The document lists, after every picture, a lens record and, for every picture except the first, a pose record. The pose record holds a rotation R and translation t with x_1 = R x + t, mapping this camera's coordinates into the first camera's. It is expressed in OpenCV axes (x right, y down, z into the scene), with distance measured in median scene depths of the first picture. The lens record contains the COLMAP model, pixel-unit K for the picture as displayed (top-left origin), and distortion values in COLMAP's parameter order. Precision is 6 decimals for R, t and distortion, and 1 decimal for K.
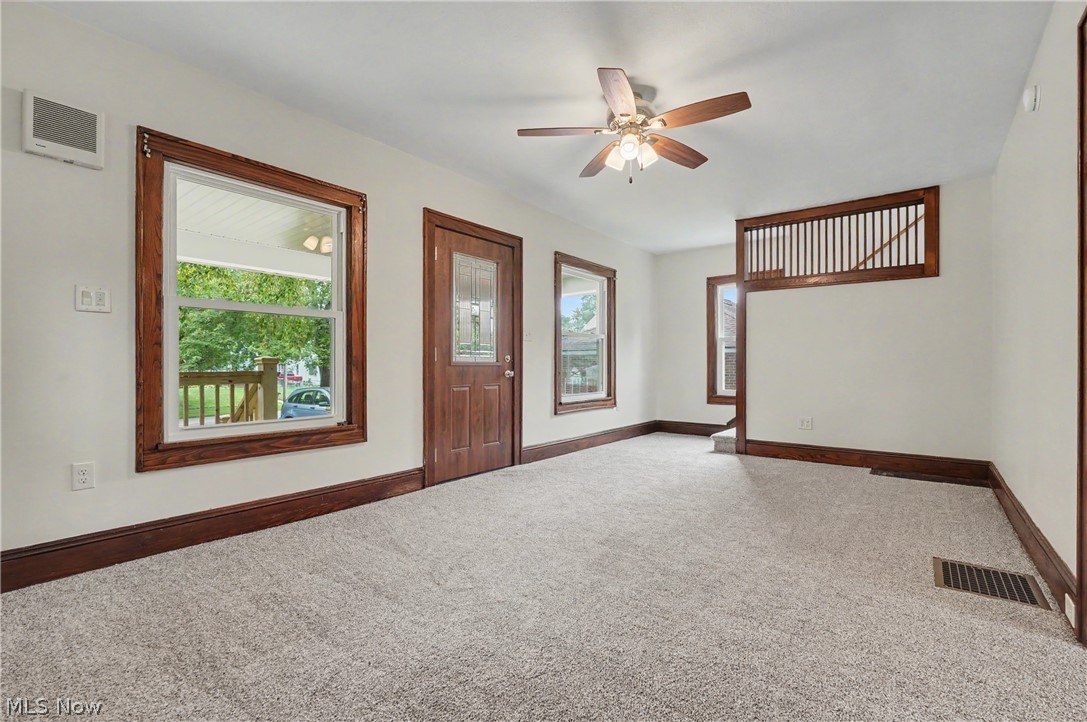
lens RADIAL K [[499.1, 0, 539.8], [0, 499.1, 368.6], [0, 0, 1]] dist [-0.004268, -0.000578]
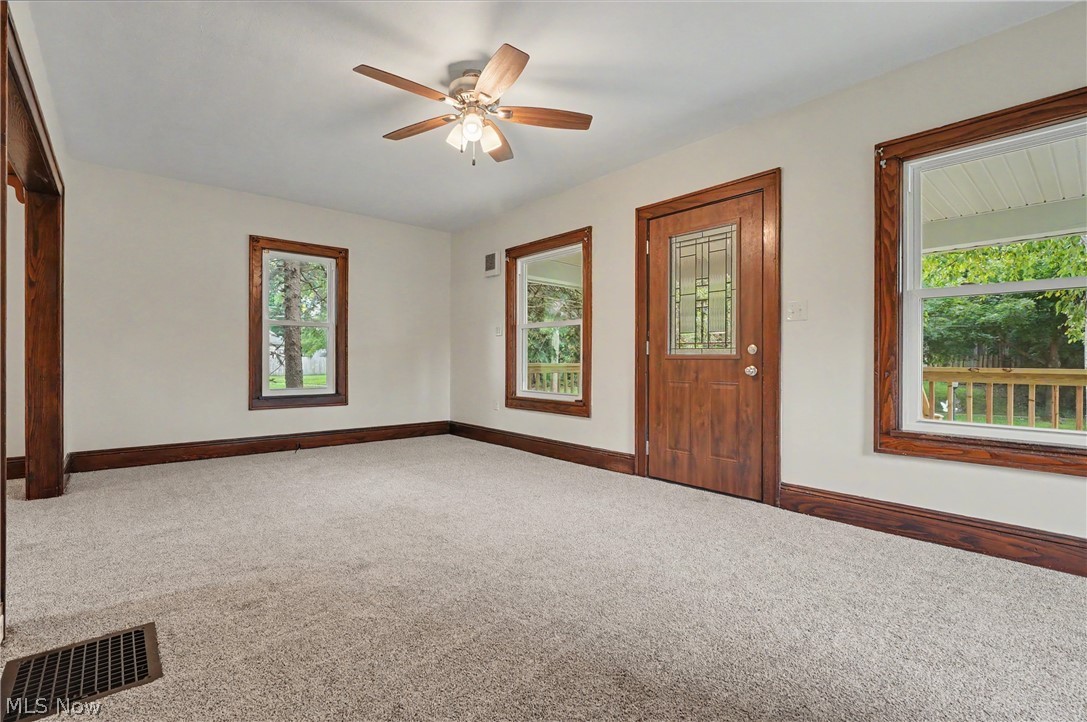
lens RADIAL K [[499.1, 0, 539.8], [0, 499.1, 353.9], [0, 0, 1]] dist [-0.004268, -0.000578]
pose [[-0.196962, -0.001909, -0.980409, 0.781312], [-0.001631, 0.999997, -0.001619, -0.013756], [0.980410, 0.001280, -0.196965, 0.937254]]
